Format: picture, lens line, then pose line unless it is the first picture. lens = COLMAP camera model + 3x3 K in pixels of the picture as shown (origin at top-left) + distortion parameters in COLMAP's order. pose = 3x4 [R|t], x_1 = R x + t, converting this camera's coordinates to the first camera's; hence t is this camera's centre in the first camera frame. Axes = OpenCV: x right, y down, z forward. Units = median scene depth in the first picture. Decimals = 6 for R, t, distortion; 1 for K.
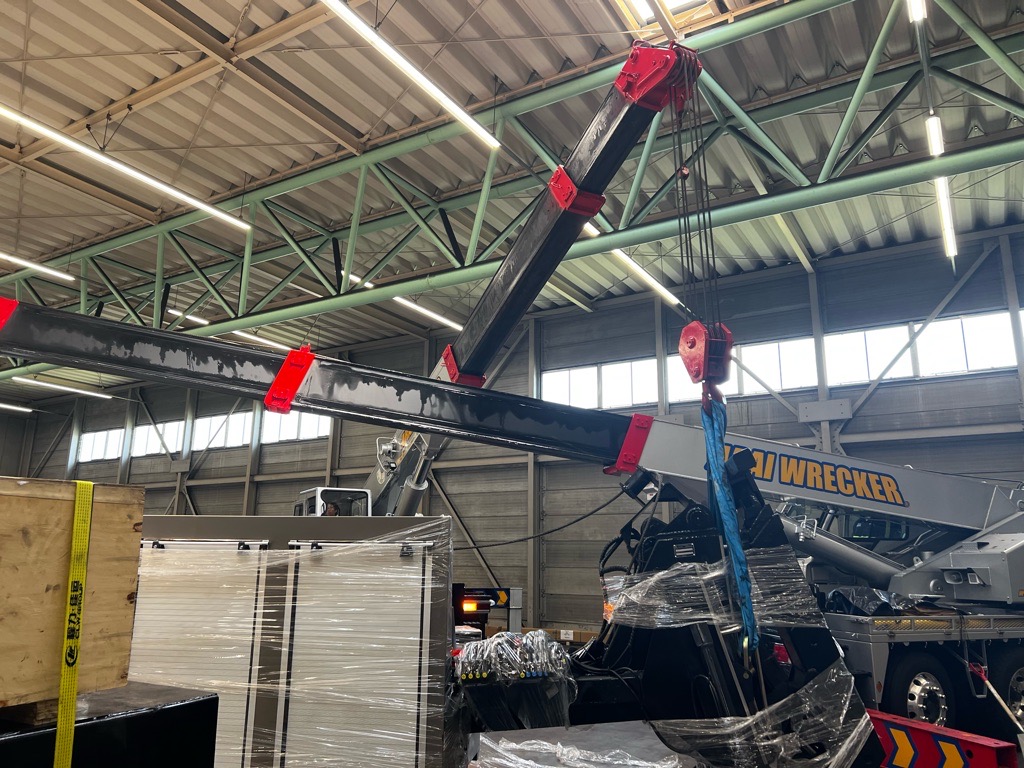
lens RADIAL K [[777.7, 0, 509.8], [0, 777.7, 384.5], [0, 0, 1]] dist [0.011693, -0.005868]
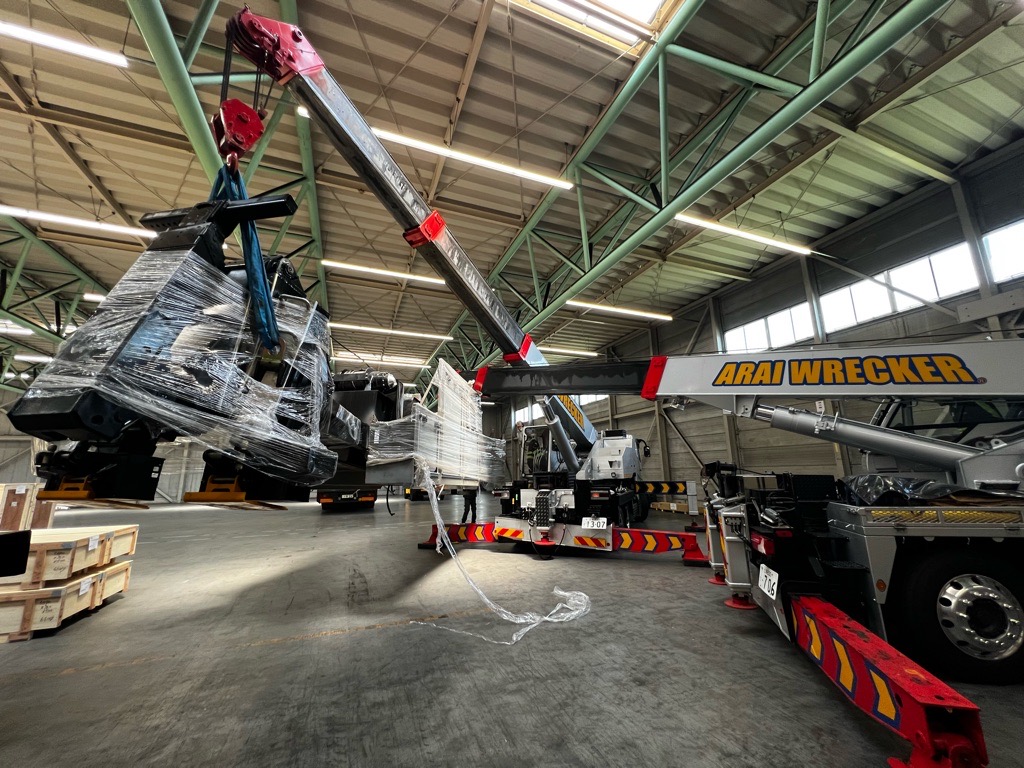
lens RADIAL K [[418.1, 0, 518.0], [0, 418.1, 385.0], [0, 0, 1]] dist [-0.001647, 0.000771]
pose [[0.796232, -0.149425, -0.586247, 0.208755], [0.161822, 0.986314, -0.031612, 0.050415], [0.582947, -0.069697, 0.809515, 0.177809]]
